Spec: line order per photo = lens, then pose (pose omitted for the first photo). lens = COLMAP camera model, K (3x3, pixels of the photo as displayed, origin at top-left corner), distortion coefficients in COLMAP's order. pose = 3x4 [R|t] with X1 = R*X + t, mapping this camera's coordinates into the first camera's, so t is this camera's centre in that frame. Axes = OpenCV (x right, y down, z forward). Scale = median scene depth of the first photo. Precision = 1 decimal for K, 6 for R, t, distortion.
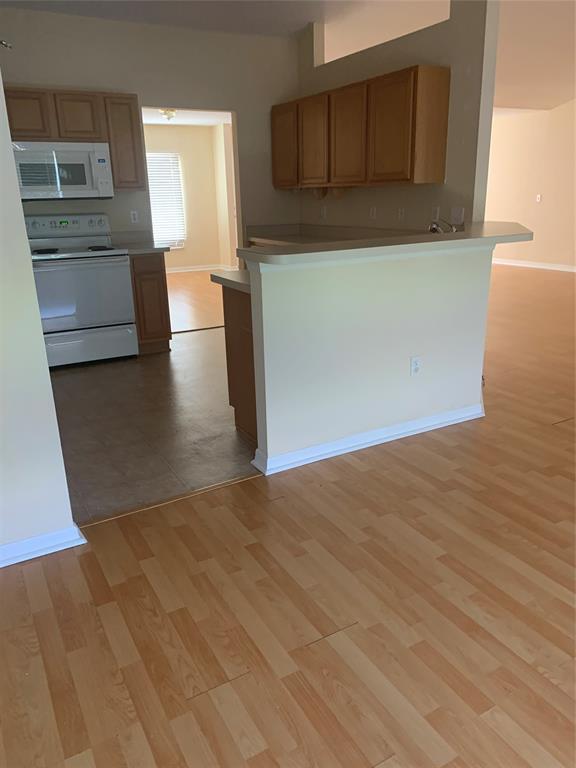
lens RADIAL K [[602.8, 0, 291.6], [0, 602.8, 365.3], [0, 0, 1]] dist [0.049044, -0.032703]
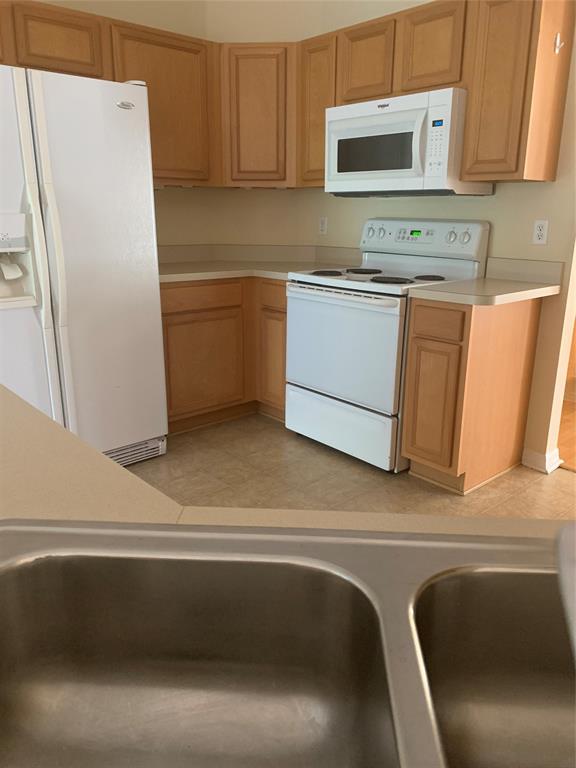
lens RADIAL K [[602.8, 0, 291.6], [0, 602.8, 365.3], [0, 0, 1]] dist [0.049044, -0.032703]
pose [[0.188198, 0.276074, -0.942531, 0.226675], [-0.289675, 0.932590, 0.215322, -0.206702], [0.938440, 0.232505, 0.255483, 0.762272]]
